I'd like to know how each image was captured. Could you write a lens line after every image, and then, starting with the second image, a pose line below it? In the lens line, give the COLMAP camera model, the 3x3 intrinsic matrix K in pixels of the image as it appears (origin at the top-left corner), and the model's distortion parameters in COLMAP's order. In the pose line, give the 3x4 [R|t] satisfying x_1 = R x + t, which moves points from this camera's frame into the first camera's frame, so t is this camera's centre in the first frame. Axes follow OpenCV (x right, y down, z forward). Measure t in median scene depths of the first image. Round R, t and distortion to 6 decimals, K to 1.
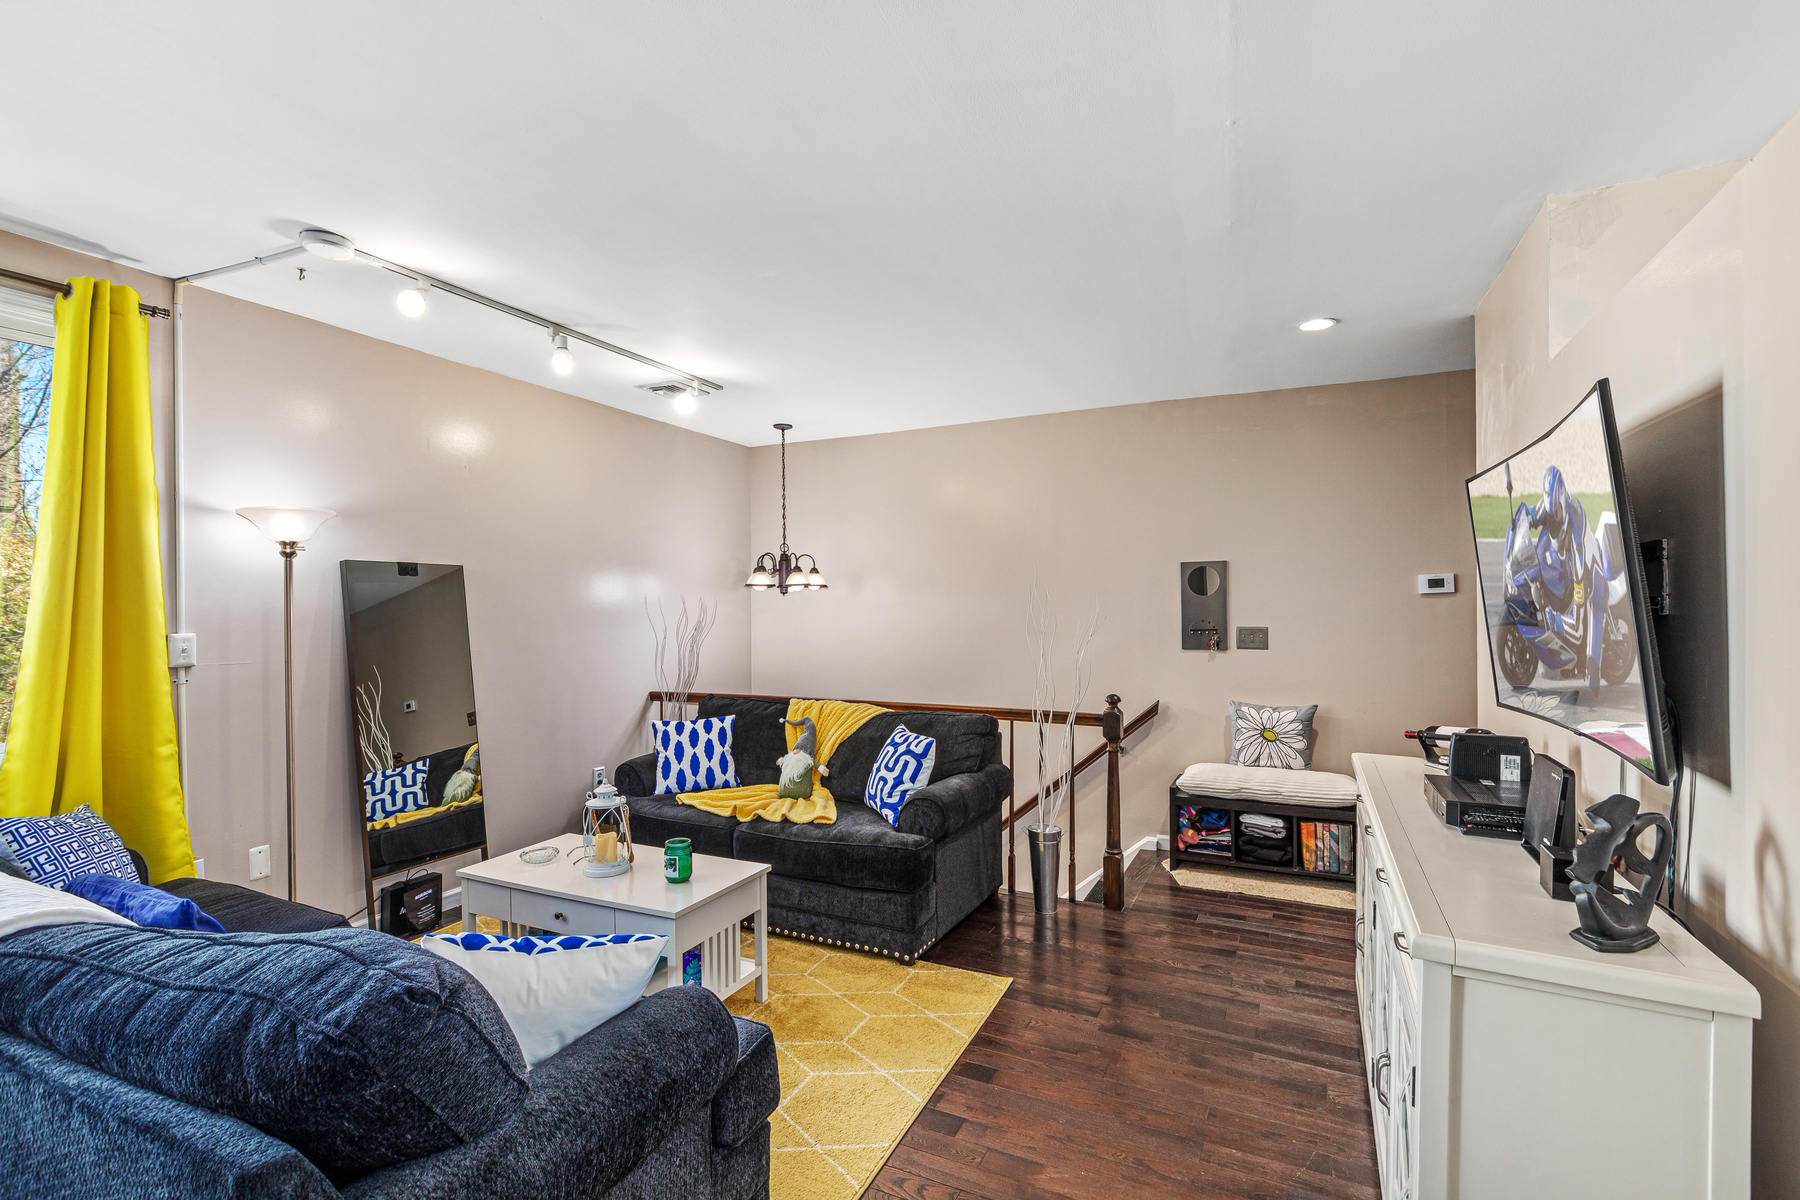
lens RADIAL K [[817.9, 0, 902.3], [0, 817.9, 609.2], [0, 0, 1]] dist [0.003585, 0.000225]
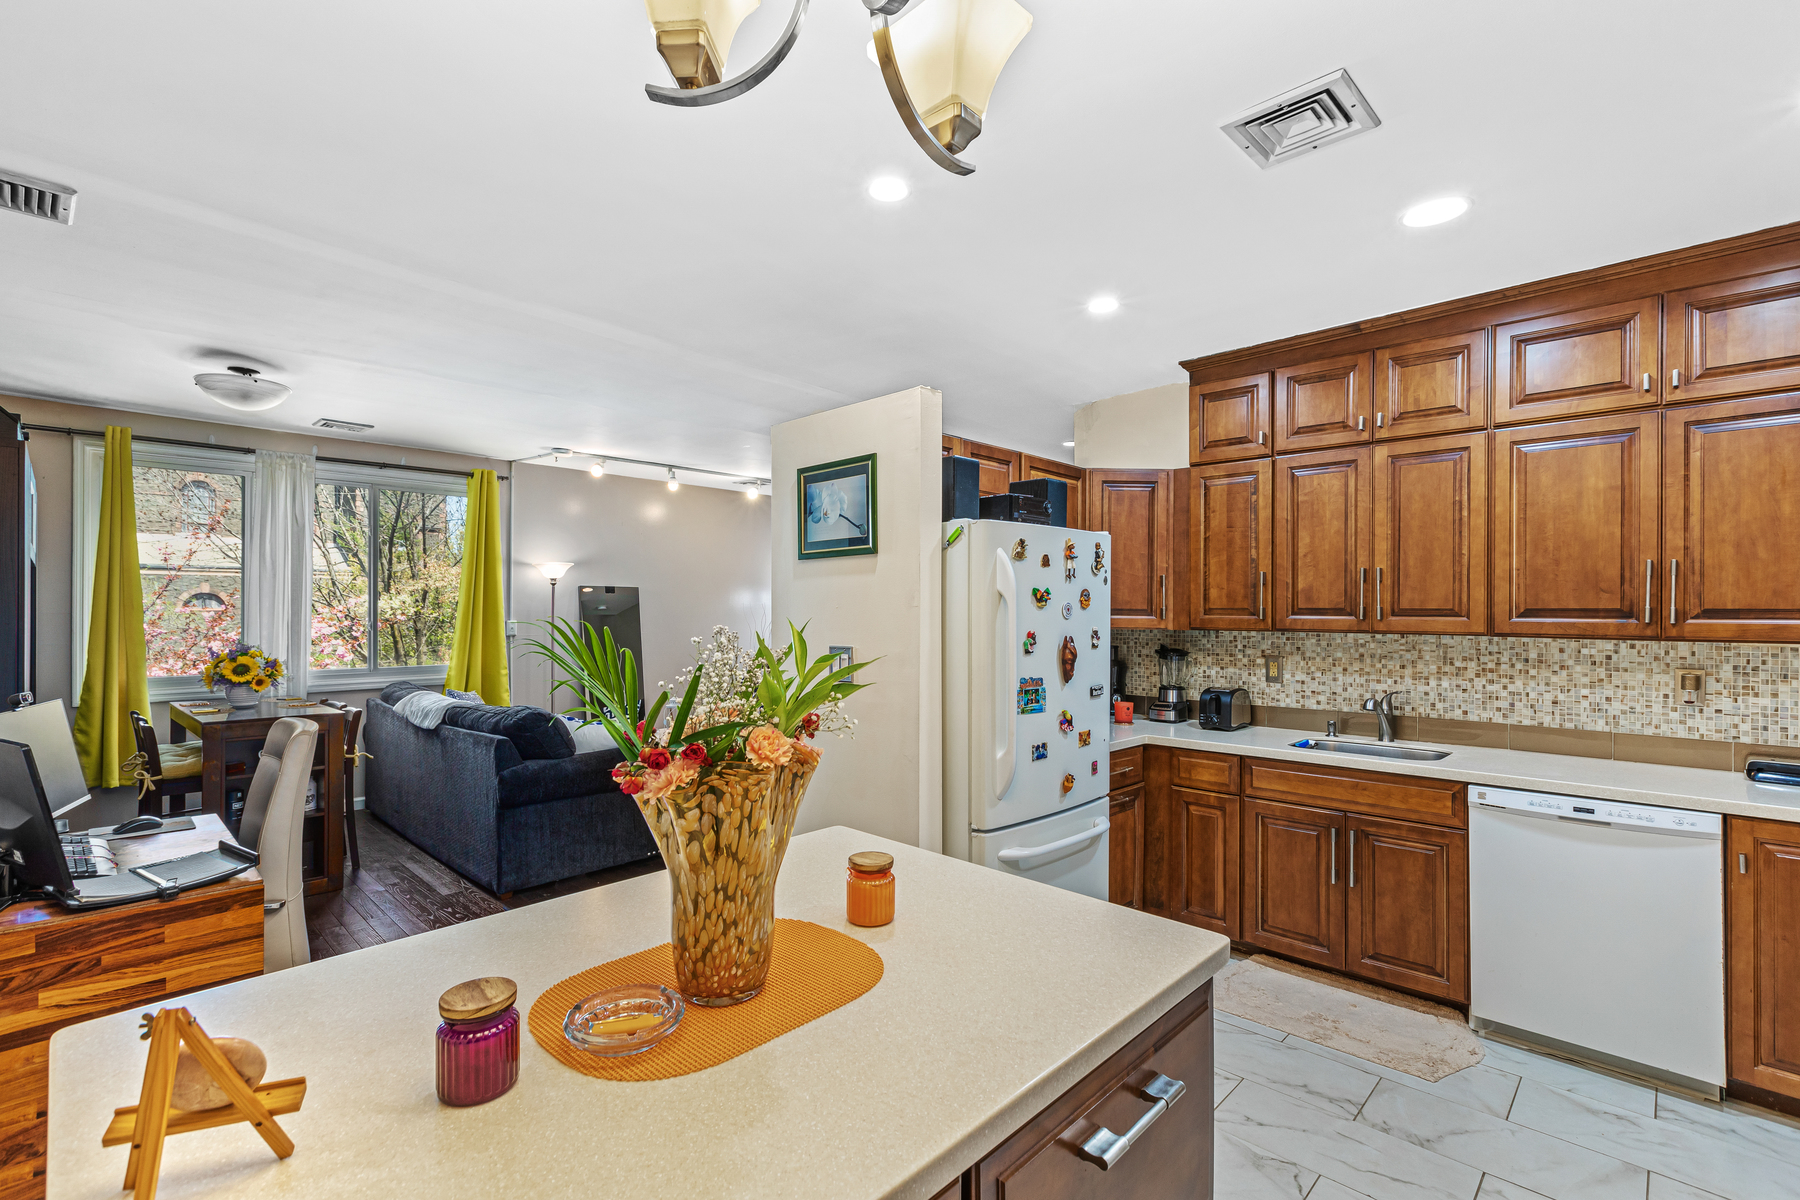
lens RADIAL K [[810.3, 0, 899.7], [0, 810.3, 608.8], [0, 0, 1]] dist [0.008776, -0.002096]
pose [[0.952186, 0.011965, -0.305285, 0.655211], [-0.013593, 0.999902, -0.003208, -0.007423], [0.305217, 0.007205, 0.952256, -0.637621]]
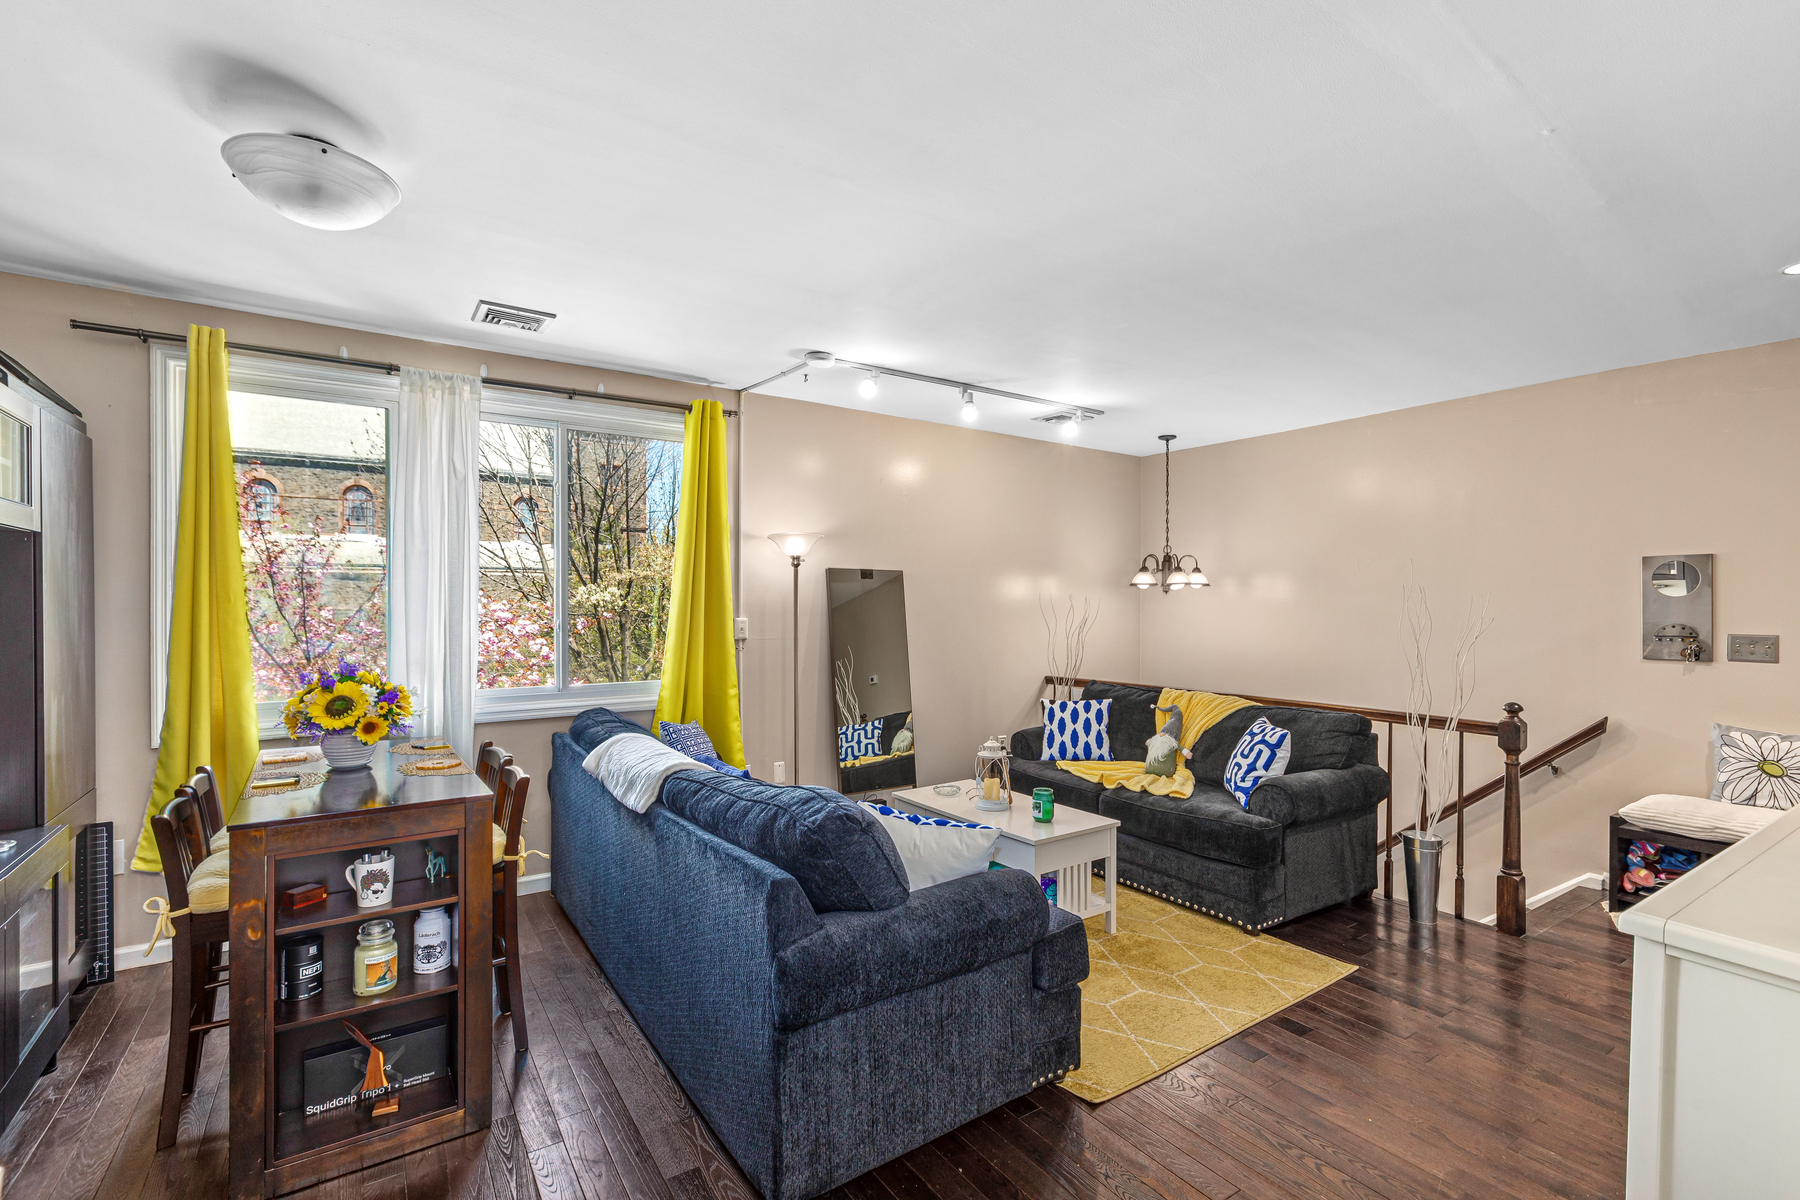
lens RADIAL K [[811.2, 0, 903.0], [0, 811.2, 604.5], [0, 0, 1]] dist [0.004359, -0.000173]
pose [[0.871004, 0.010001, -0.491173, 0.118509], [-0.010571, 0.999943, 0.001616, -0.000772], [0.491161, 0.003785, 0.871060, -0.154955]]
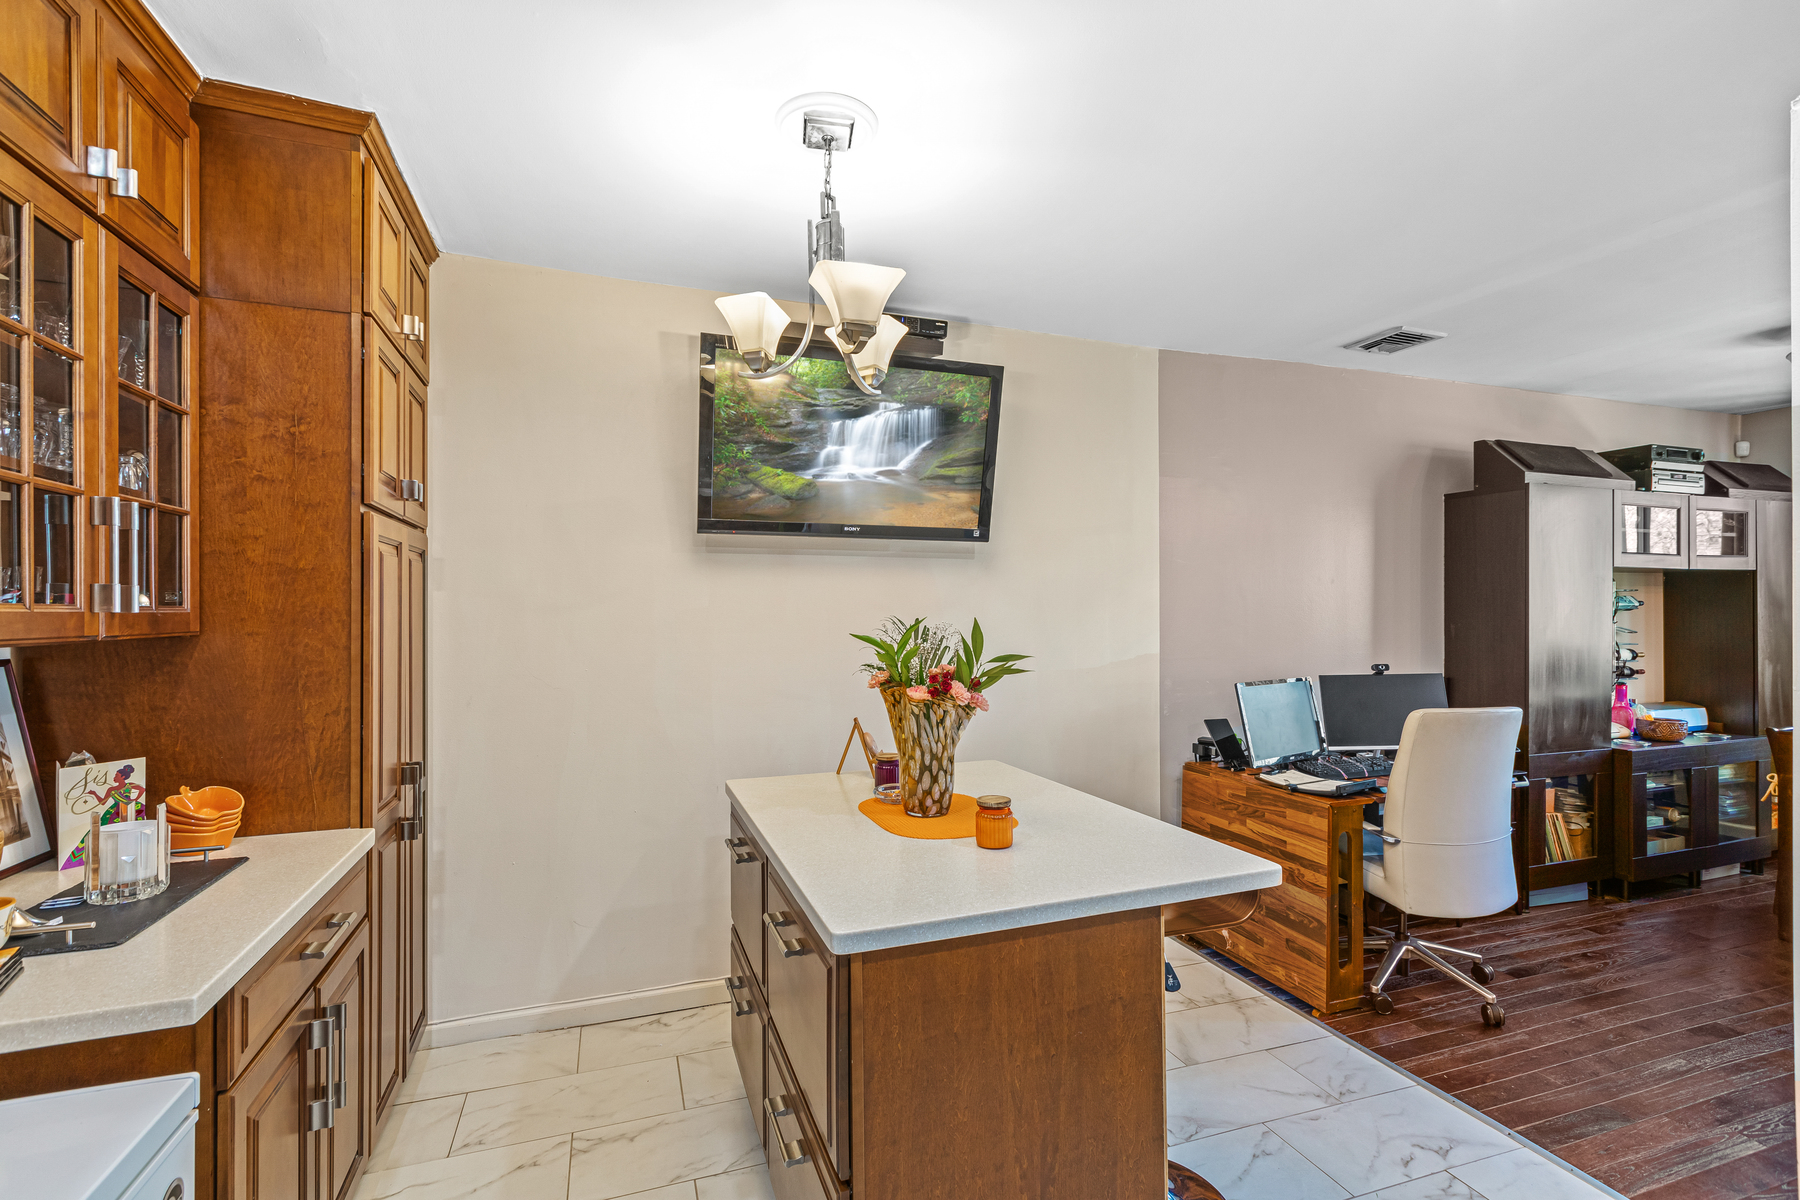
lens RADIAL K [[810.3, 0, 899.7], [0, 810.3, 608.8], [0, 0, 1]] dist [0.008776, -0.002096]
pose [[-0.697680, 0.009063, -0.716353, 0.929675], [0.005236, 0.999958, 0.007551, -0.011173], [0.716391, 0.001517, -0.697698, 0.048328]]
